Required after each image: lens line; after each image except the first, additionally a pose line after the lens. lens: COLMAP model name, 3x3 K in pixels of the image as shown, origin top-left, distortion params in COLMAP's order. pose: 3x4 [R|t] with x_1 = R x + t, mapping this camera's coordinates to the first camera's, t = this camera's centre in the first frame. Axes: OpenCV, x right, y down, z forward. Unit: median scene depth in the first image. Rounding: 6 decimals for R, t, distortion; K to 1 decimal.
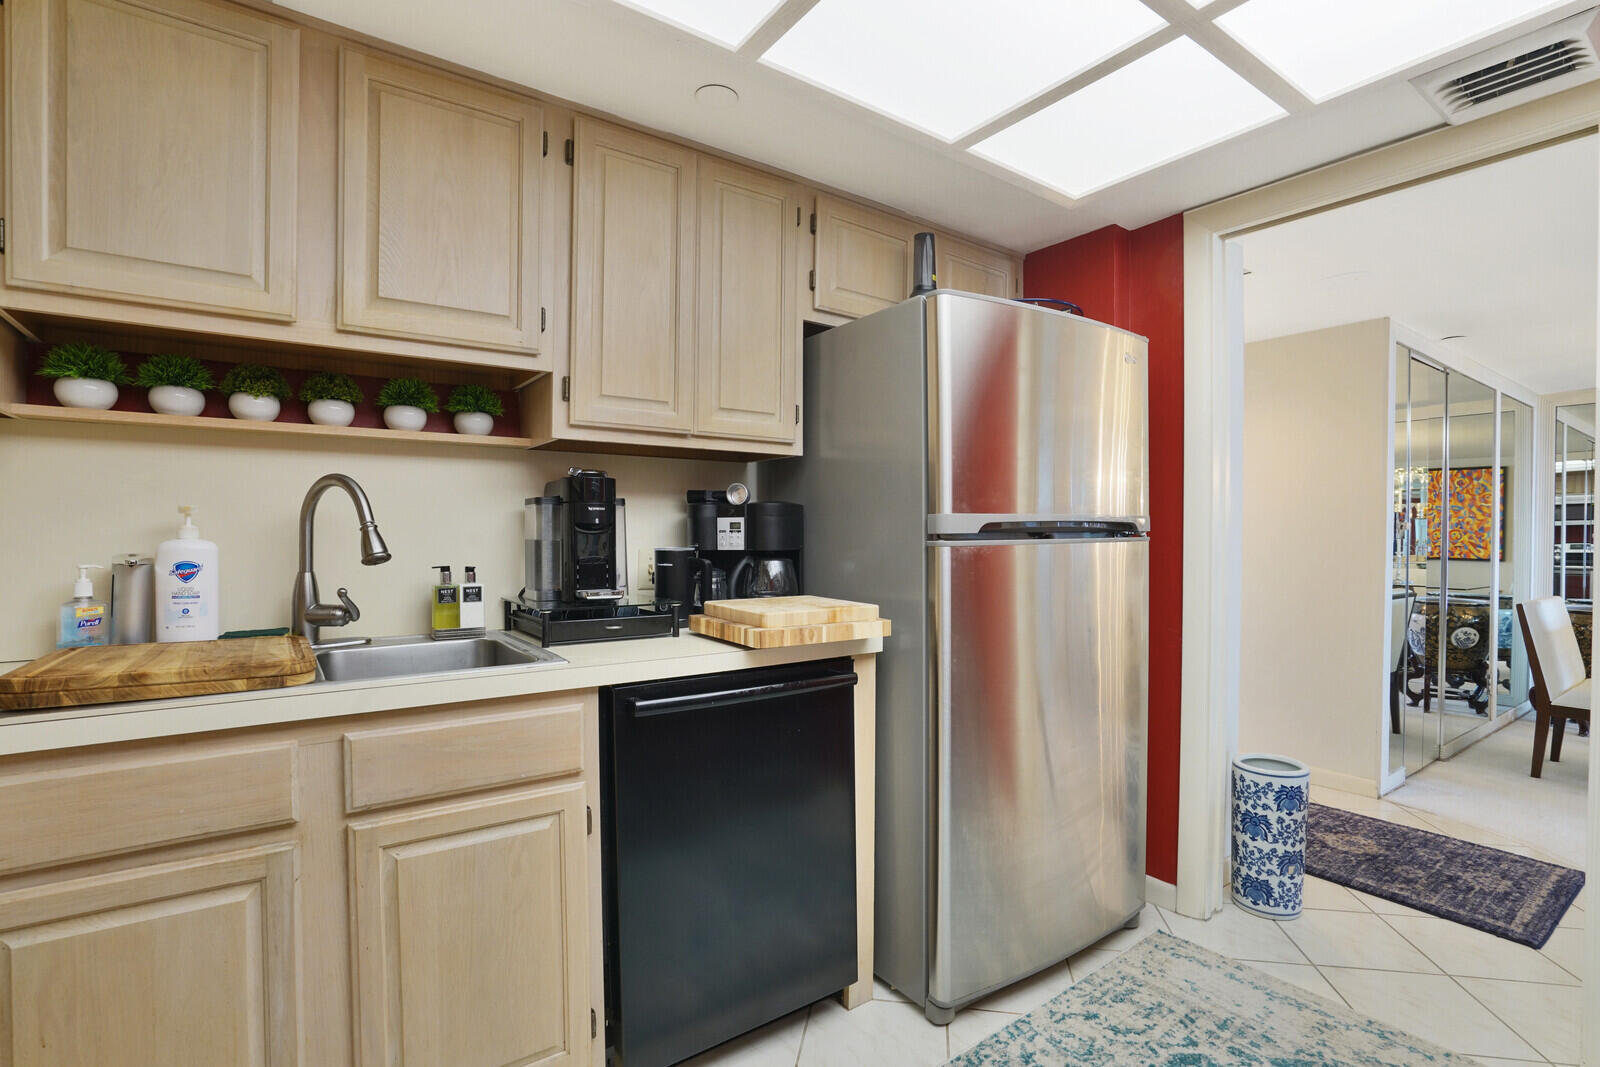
lens RADIAL K [[755.1, 0, 796.8], [0, 755.1, 538.0], [0, 0, 1]] dist [-0.068795, 0.032598]
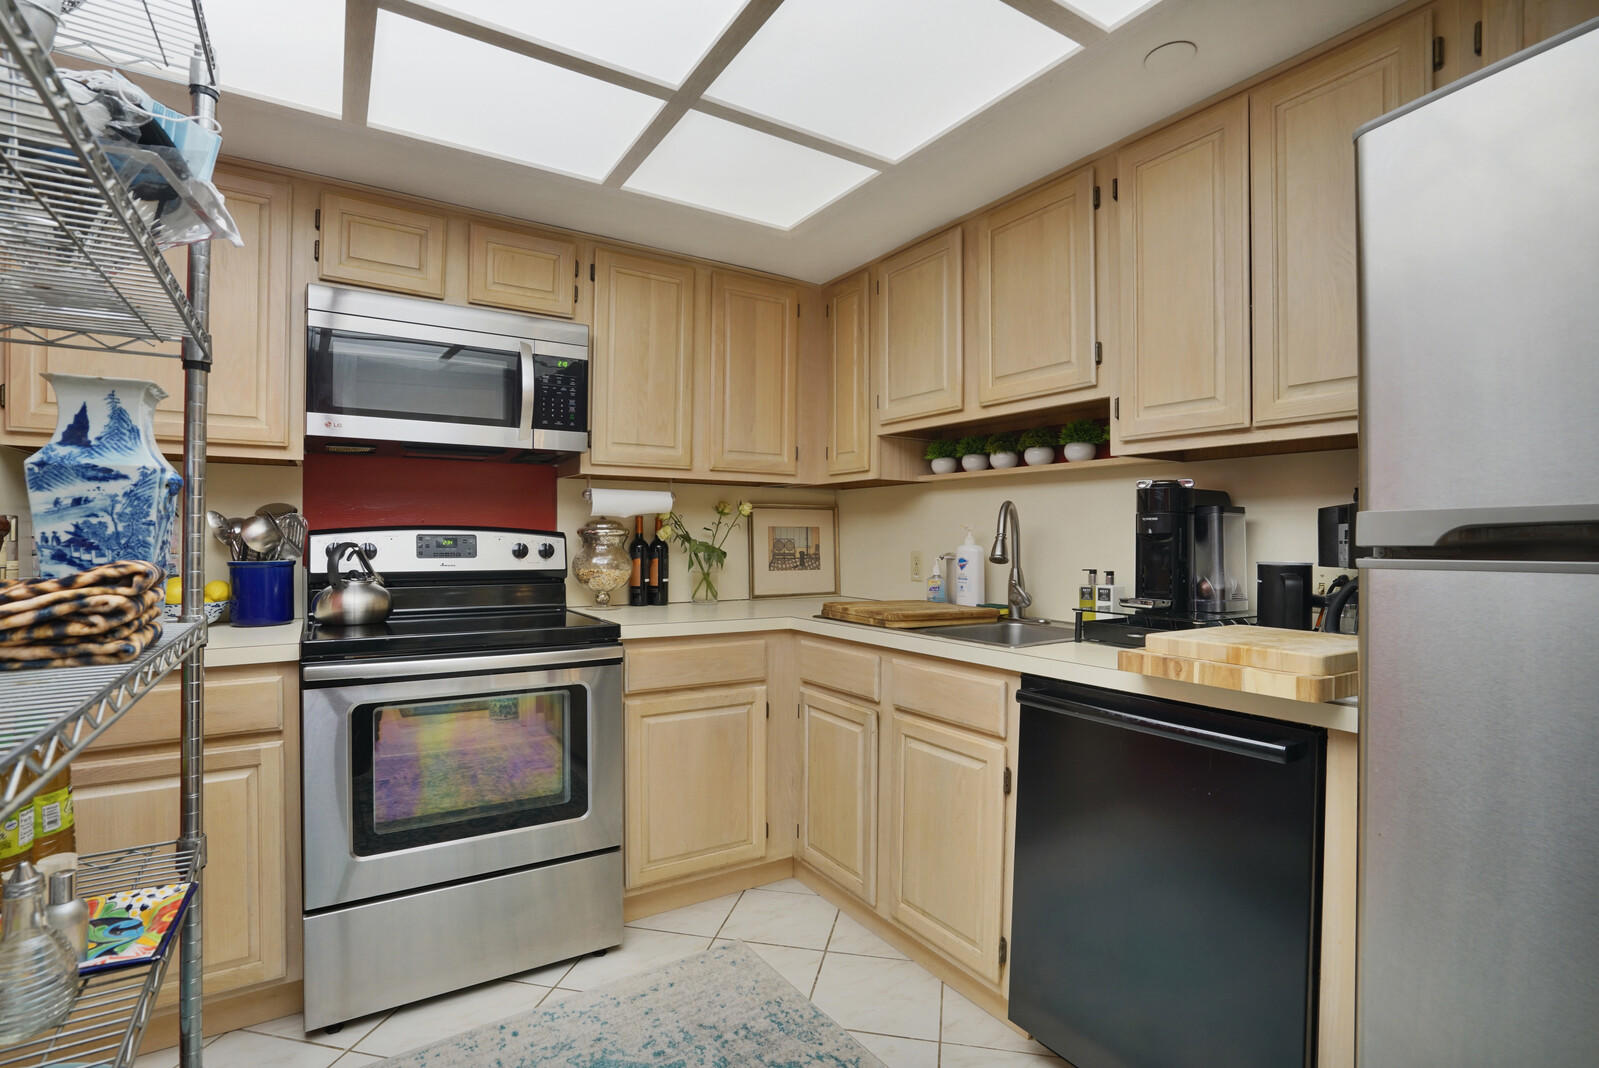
lens RADIAL K [[754.6, 0, 796.3], [0, 754.6, 538.5], [0, 0, 1]] dist [-0.068795, 0.032598]
pose [[-0.033783, -0.000063, -0.999429, 0.840795], [-0.006877, 0.999976, 0.000170, -0.010642], [0.999406, 0.006879, -0.033782, 0.614411]]
